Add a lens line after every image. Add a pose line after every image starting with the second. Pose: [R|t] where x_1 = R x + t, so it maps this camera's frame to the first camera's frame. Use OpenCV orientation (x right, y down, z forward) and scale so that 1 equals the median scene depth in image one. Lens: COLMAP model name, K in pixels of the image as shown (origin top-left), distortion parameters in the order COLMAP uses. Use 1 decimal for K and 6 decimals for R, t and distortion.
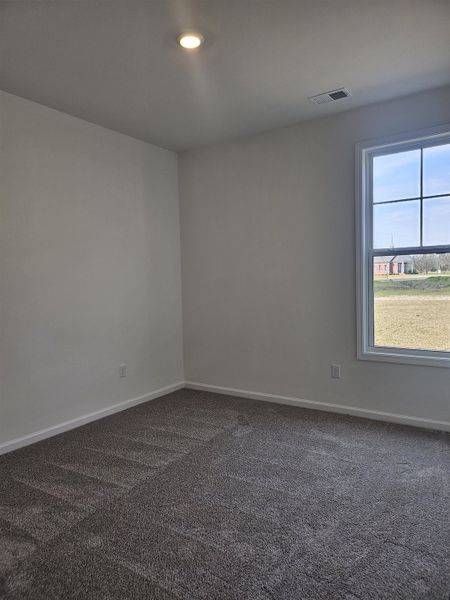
lens RADIAL K [[427.9, 0, 225.7], [0, 427.9, 291.6], [0, 0, 1]] dist [0.093465, -0.077469]
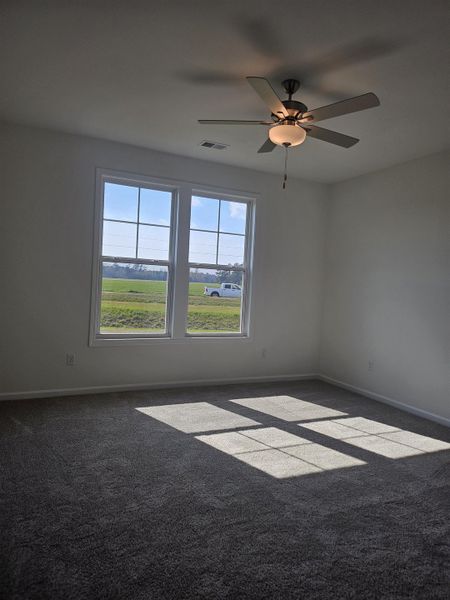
lens RADIAL K [[427.9, 0, 225.7], [0, 427.9, 291.6], [0, 0, 1]] dist [0.093465, -0.077469]
pose [[0.496042, 0.032332, 0.867696, -0.586627], [-0.028373, 0.999376, -0.021019, 0.021670], [-0.867835, -0.014193, 0.496650, 0.079292]]
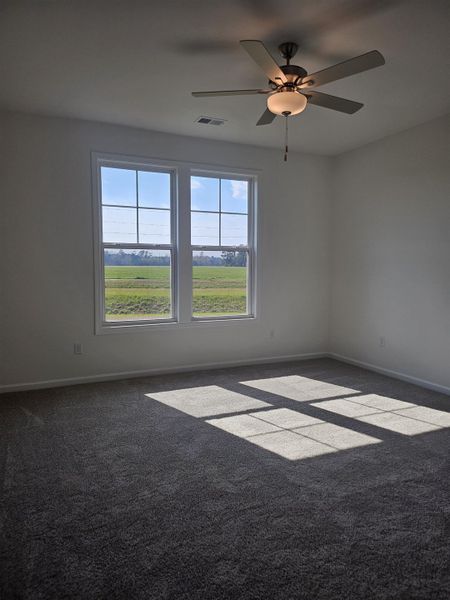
lens RADIAL K [[427.9, 0, 225.7], [0, 427.9, 291.6], [0, 0, 1]] dist [0.093465, -0.077469]
pose [[0.509151, -0.026984, 0.860254, -0.563404], [0.018689, 0.999619, 0.020295, 0.023584], [-0.860474, 0.005744, 0.509461, 0.088217]]
